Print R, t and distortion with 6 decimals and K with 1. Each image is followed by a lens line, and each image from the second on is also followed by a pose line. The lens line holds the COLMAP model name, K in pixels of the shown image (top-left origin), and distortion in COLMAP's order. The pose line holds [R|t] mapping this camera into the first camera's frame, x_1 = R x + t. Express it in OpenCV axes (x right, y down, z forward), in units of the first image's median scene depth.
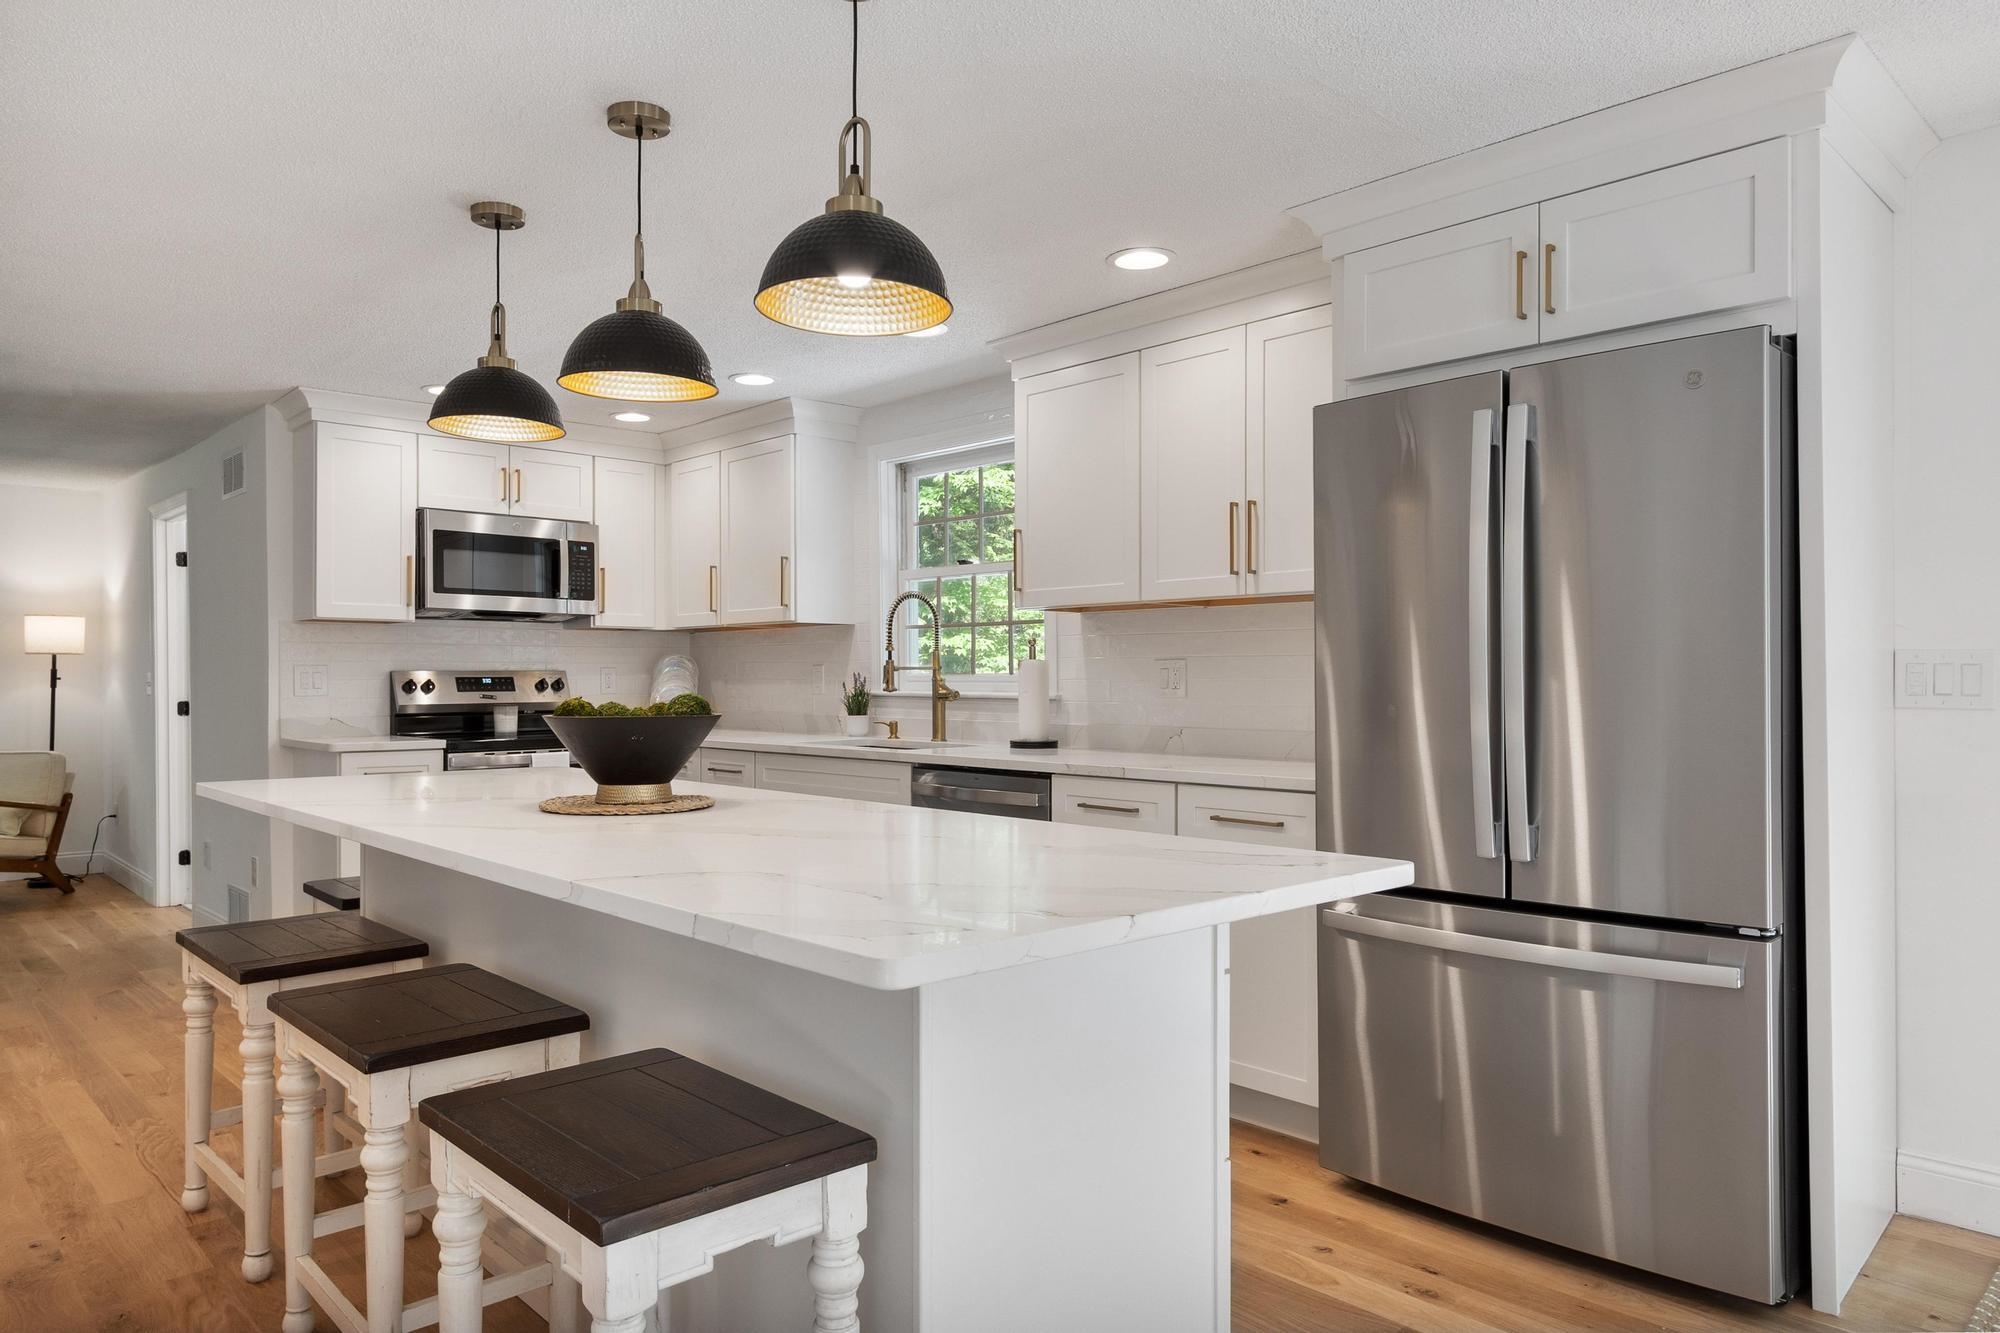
lens RADIAL K [[1282.3, 0, 954.5], [0, 1282.3, 680.6], [0, 0, 1]] dist [0.001787, 0.001319]
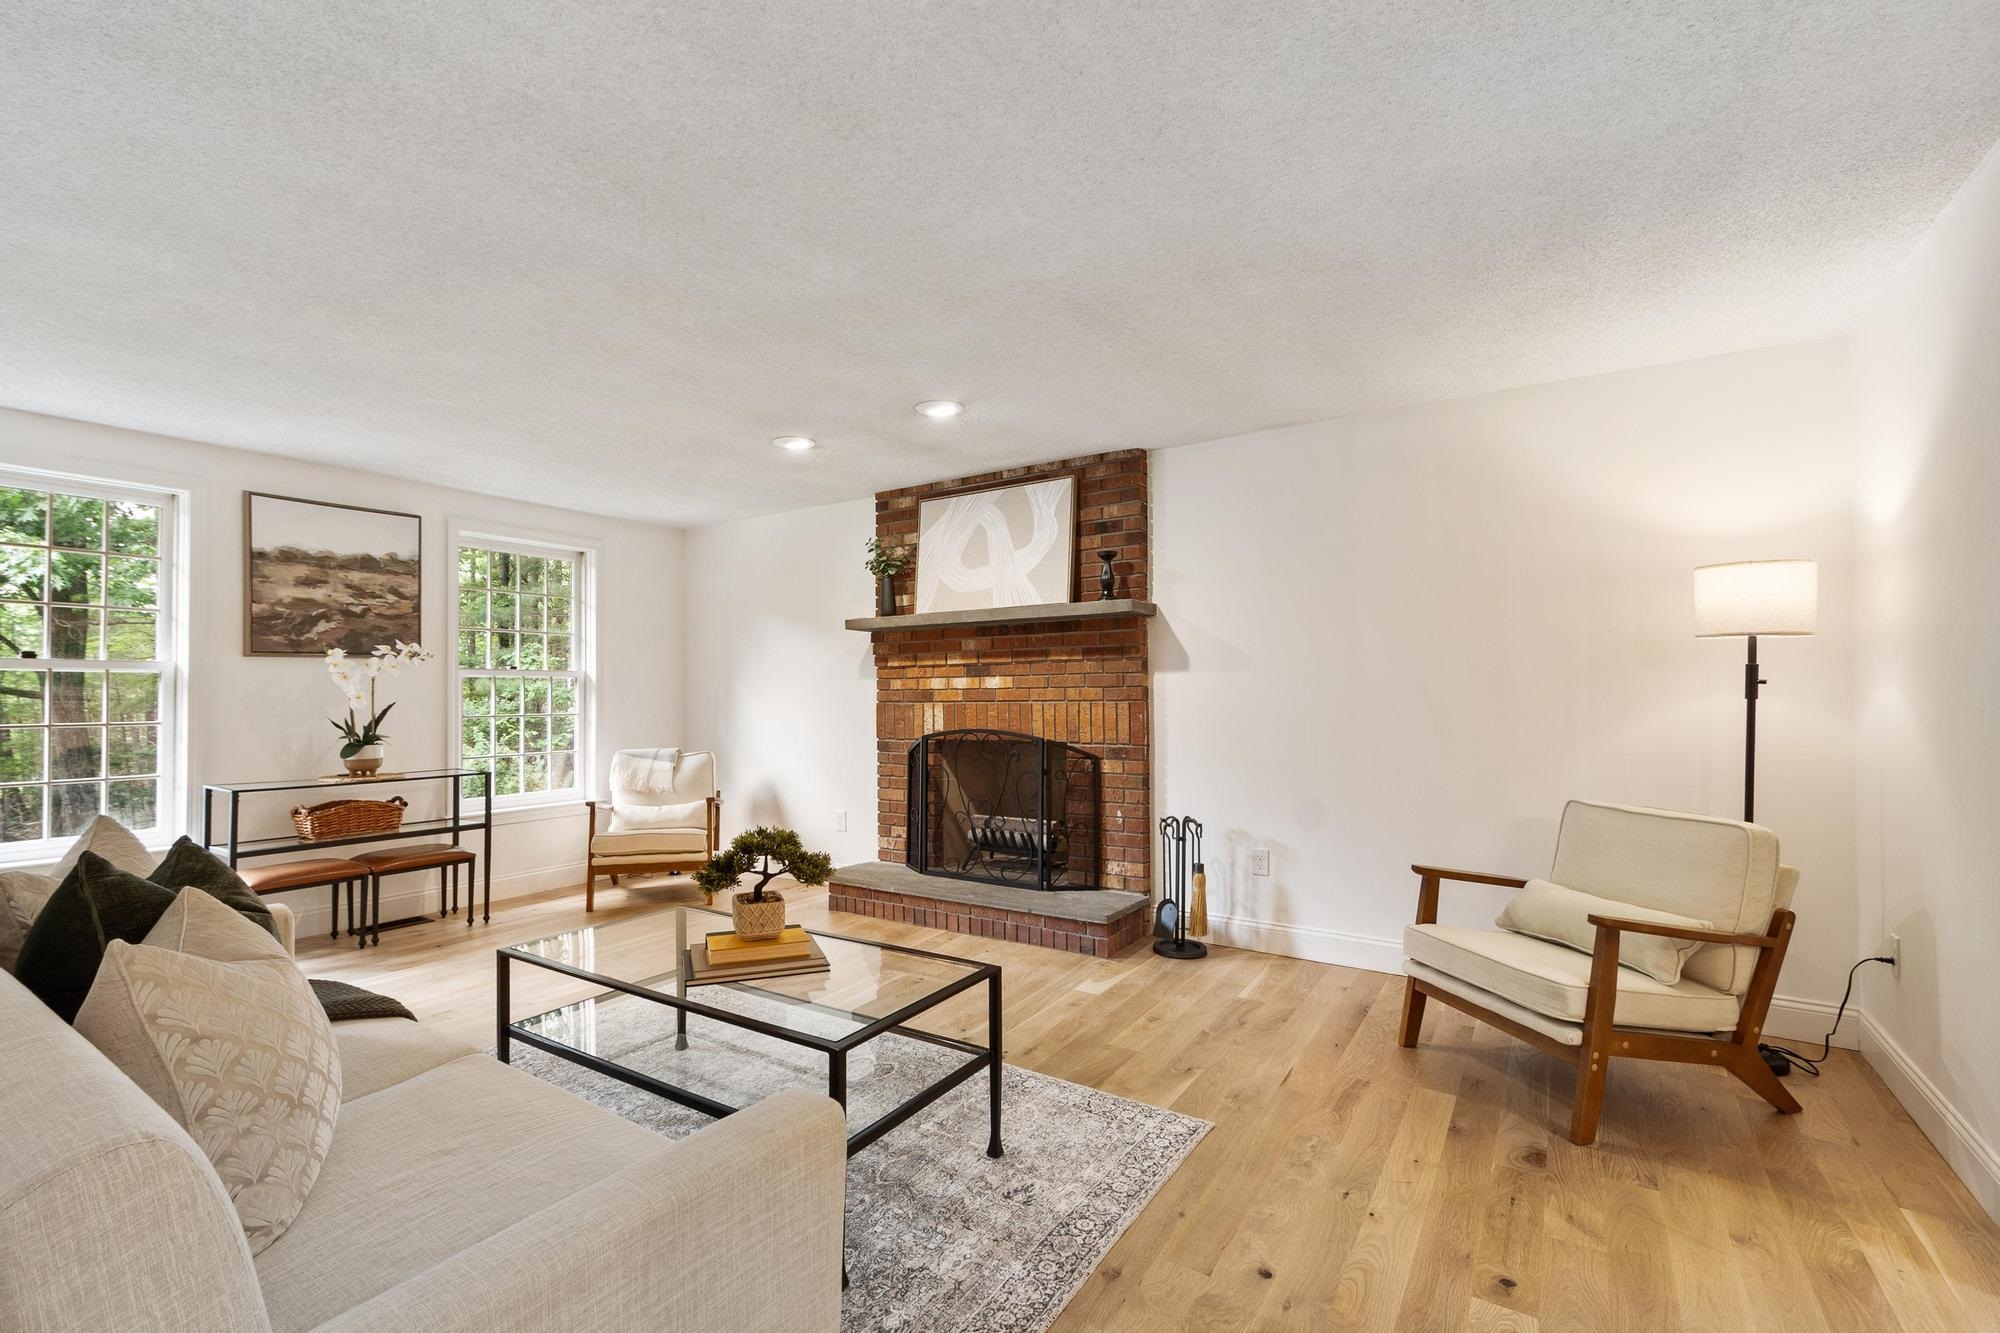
lens RADIAL K [[876.9, 0, 961.0], [0, 876.9, 683.4], [0, 0, 1]] dist [-0.000310, -0.000493]
pose [[0.222444, -0.007024, -0.974920, -0.668248], [-0.001089, 0.999972, -0.007453, 0.003467], [0.974945, 0.002720, 0.222430, 0.953237]]
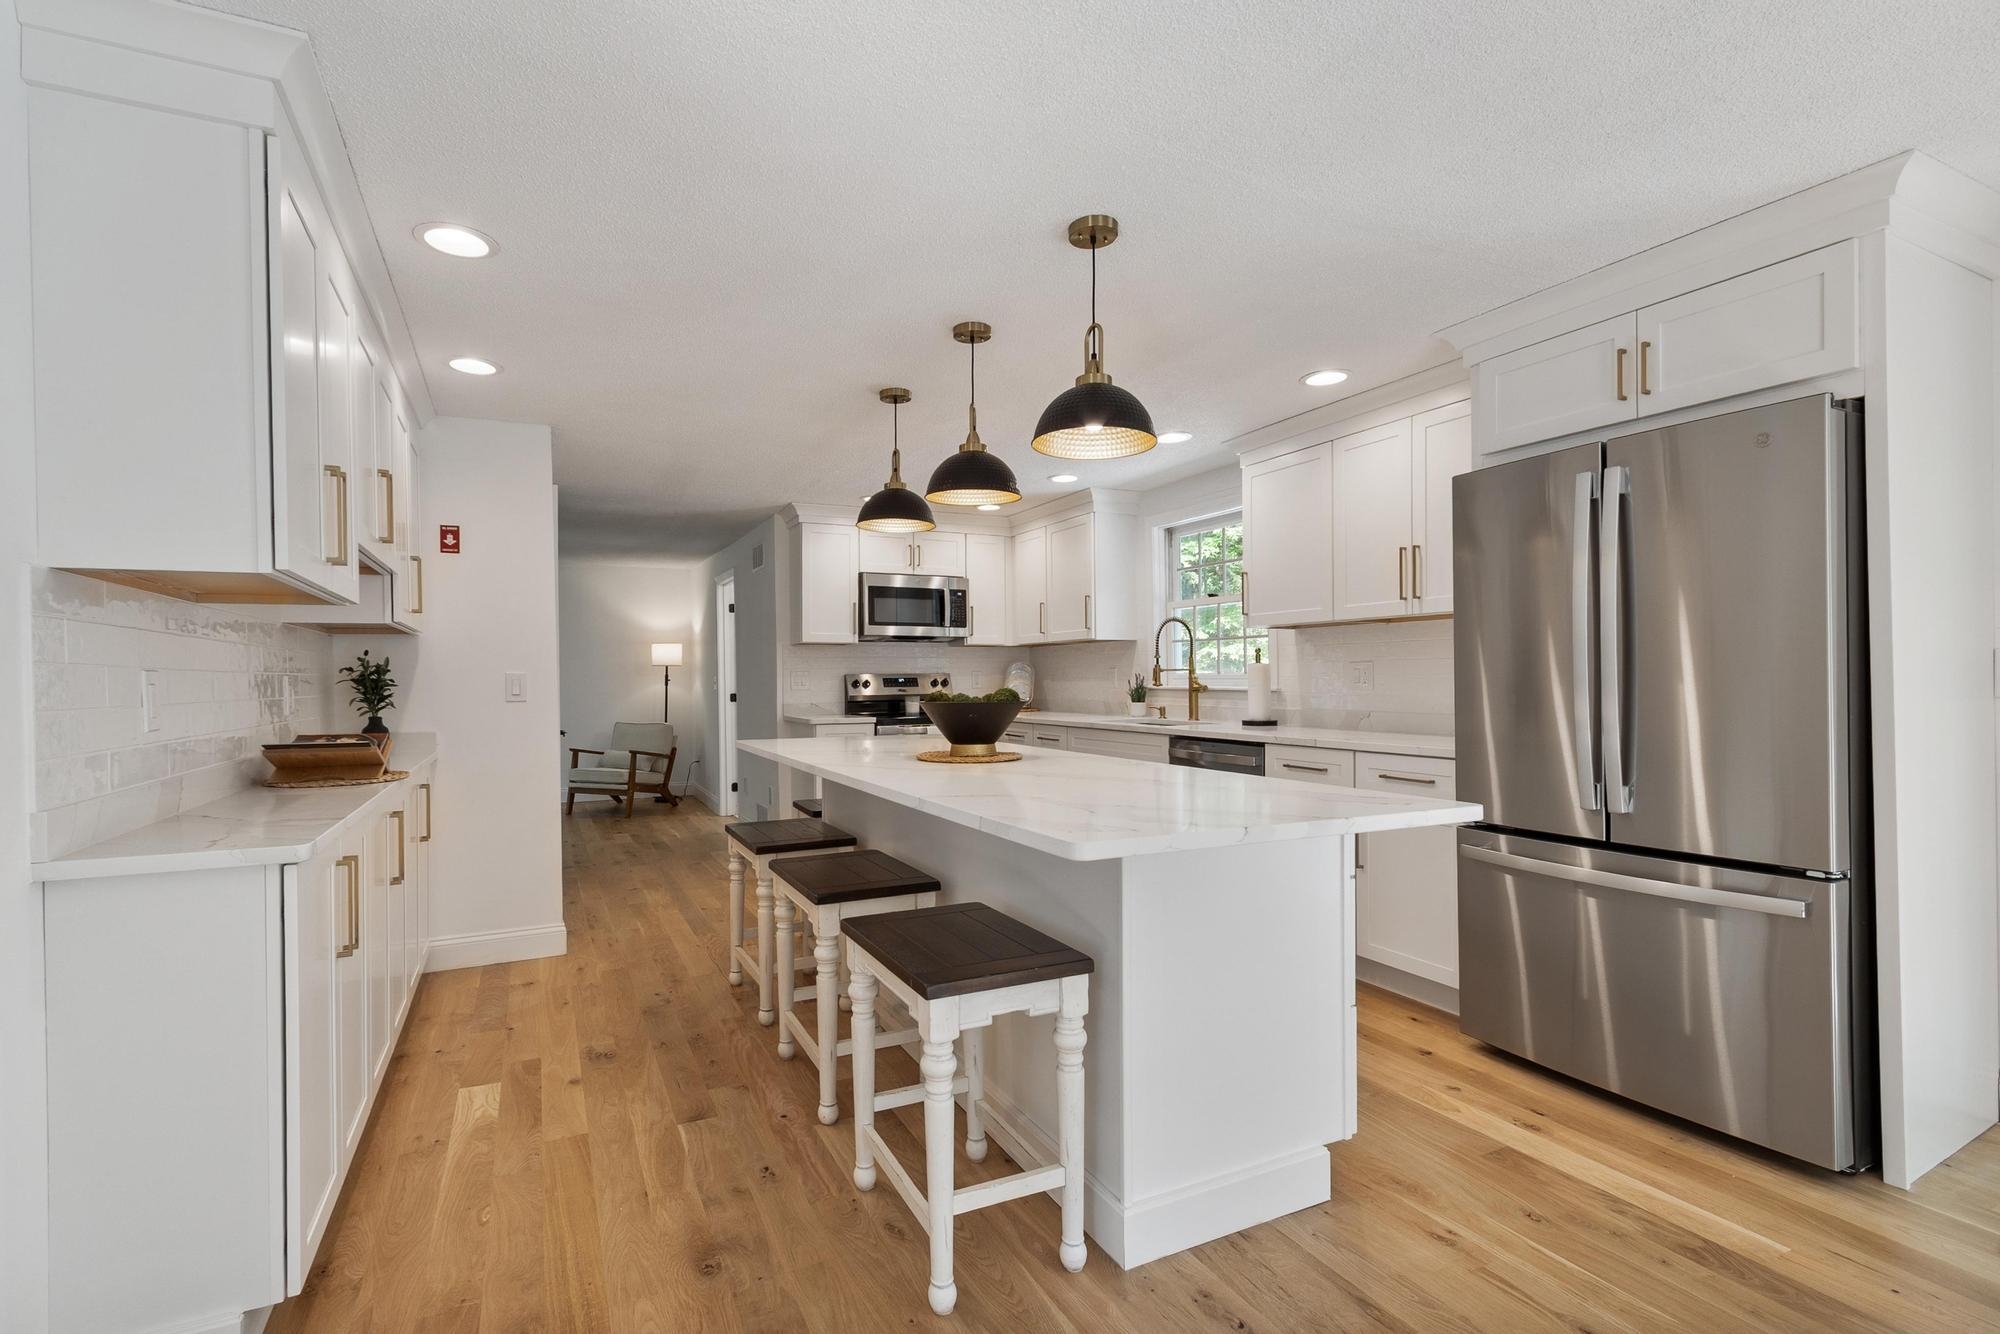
lens RADIAL K [[907.7, 0, 958.8], [0, 907.7, 681.5], [0, 0, 1]] dist [0.002172, -0.001112]
pose [[0.954605, -0.004901, -0.297833, 0.043597], [0.005872, 0.999980, 0.002364, -0.000454], [0.297815, -0.004006, 0.954615, -0.055655]]
